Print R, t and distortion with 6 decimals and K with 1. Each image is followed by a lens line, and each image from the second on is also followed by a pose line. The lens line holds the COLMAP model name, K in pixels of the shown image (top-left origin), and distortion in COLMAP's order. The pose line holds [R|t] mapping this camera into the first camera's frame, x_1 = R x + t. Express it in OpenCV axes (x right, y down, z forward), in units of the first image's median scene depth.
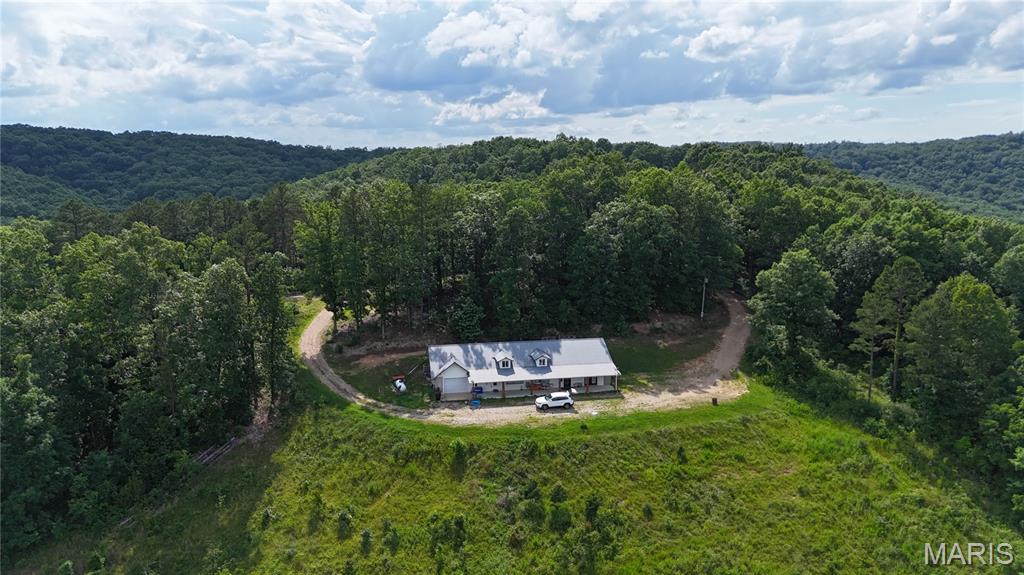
lens RADIAL K [[751.9, 0, 514.6], [0, 751.9, 286.2], [0, 0, 1]] dist [0.076167, -0.074571]
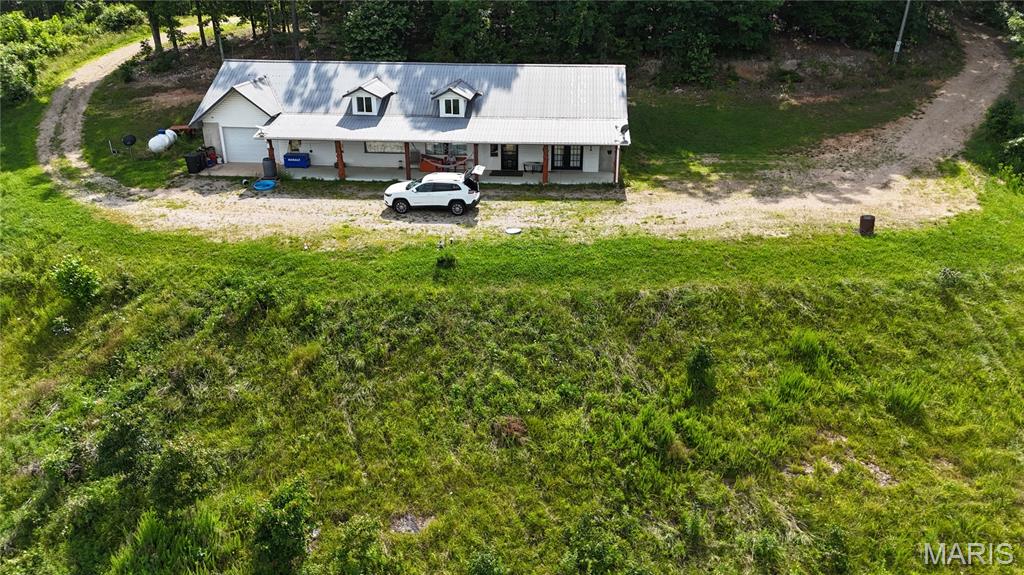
lens RADIAL K [[751.9, 0, 515.4], [0, 751.9, 288.9], [0, 0, 1]] dist [0.076167, -0.074571]
pose [[0.967227, 0.101729, -0.232642, 0.190145], [-0.045782, 0.971088, 0.234292, 0.104798], [0.249750, -0.215963, 0.943920, 0.613754]]
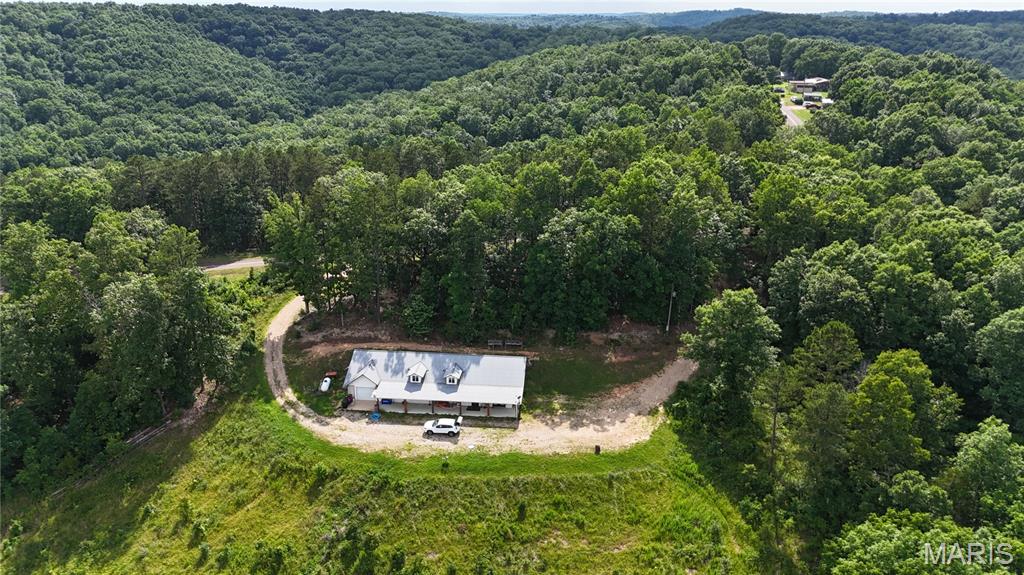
lens RADIAL K [[751.9, 0, 515.3], [0, 751.9, 284.7], [0, 0, 1]] dist [0.076167, -0.074571]
pose [[0.960693, 0.098440, -0.259572, 0.392478], [-0.052939, 0.982823, 0.176794, -0.223621], [0.272517, -0.156103, 0.949403, 0.074012]]
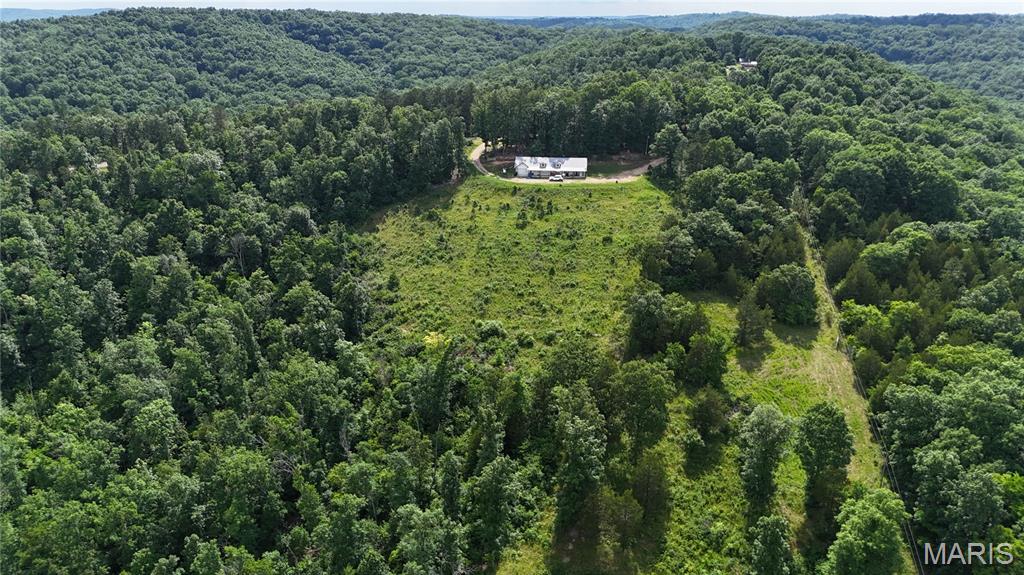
lens RADIAL K [[751.9, 0, 517.6], [0, 751.9, 287.4], [0, 0, 1]] dist [0.076167, -0.074571]
pose [[0.960005, 0.099431, -0.261732, 0.649358], [-0.053507, 0.982741, 0.177082, 0.067475], [0.274822, -0.155995, 0.948756, -1.614598]]
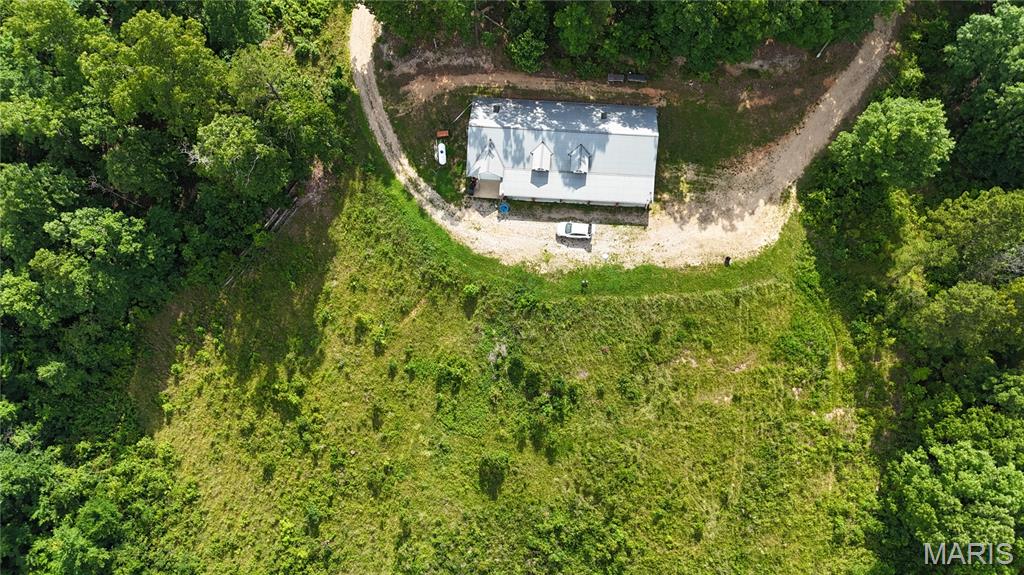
lens RADIAL K [[751.9, 0, 521.3], [0, 751.9, 286.9], [0, 0, 1]] dist [0.076167, -0.074571]
pose [[0.966324, 0.240287, -0.092088, 0.095432], [-0.025653, 0.446033, 0.894649, -0.742560], [0.256047, -0.862158, 0.437176, 0.442531]]
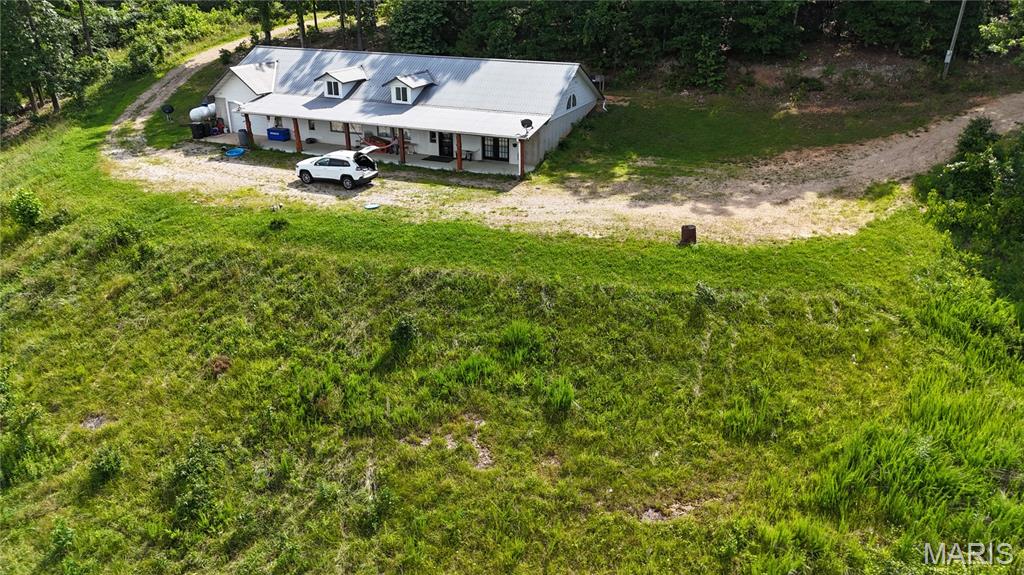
lens RADIAL K [[751.9, 0, 514.8], [0, 751.9, 287.6], [0, 0, 1]] dist [0.076167, -0.074571]
pose [[0.829685, 0.219029, -0.513468, 0.376973], [-0.096813, 0.962330, 0.254065, 0.095537], [0.549773, -0.161083, 0.819635, 0.671190]]
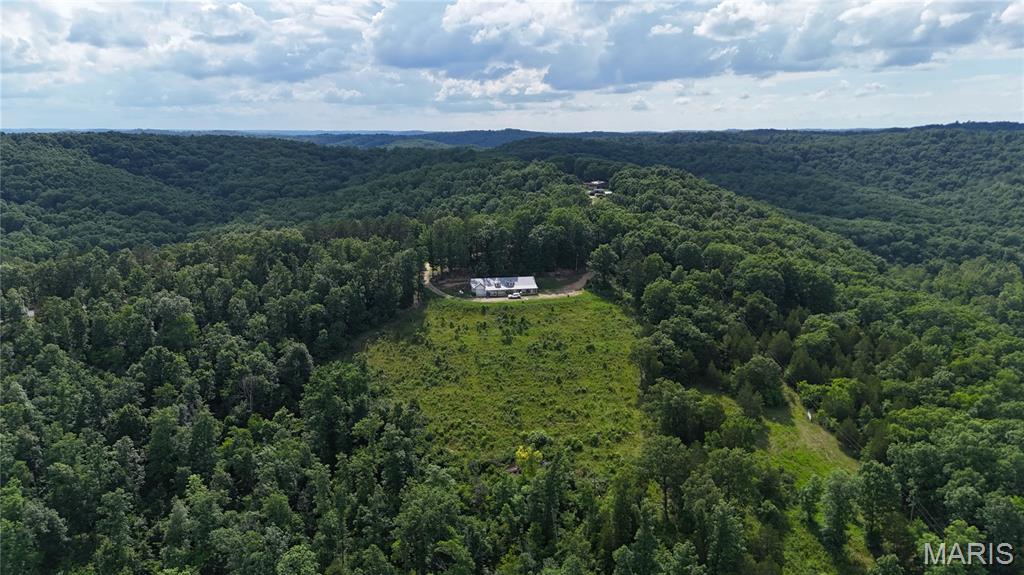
lens RADIAL K [[751.9, 0, 514.4], [0, 751.9, 284.1], [0, 0, 1]] dist [0.076167, -0.074571]
pose [[0.999980, -0.000709, 0.006301, 0.033712], [0.000527, 0.999585, 0.028800, 0.020251], [-0.006319, -0.028796, 0.999565, -1.931532]]
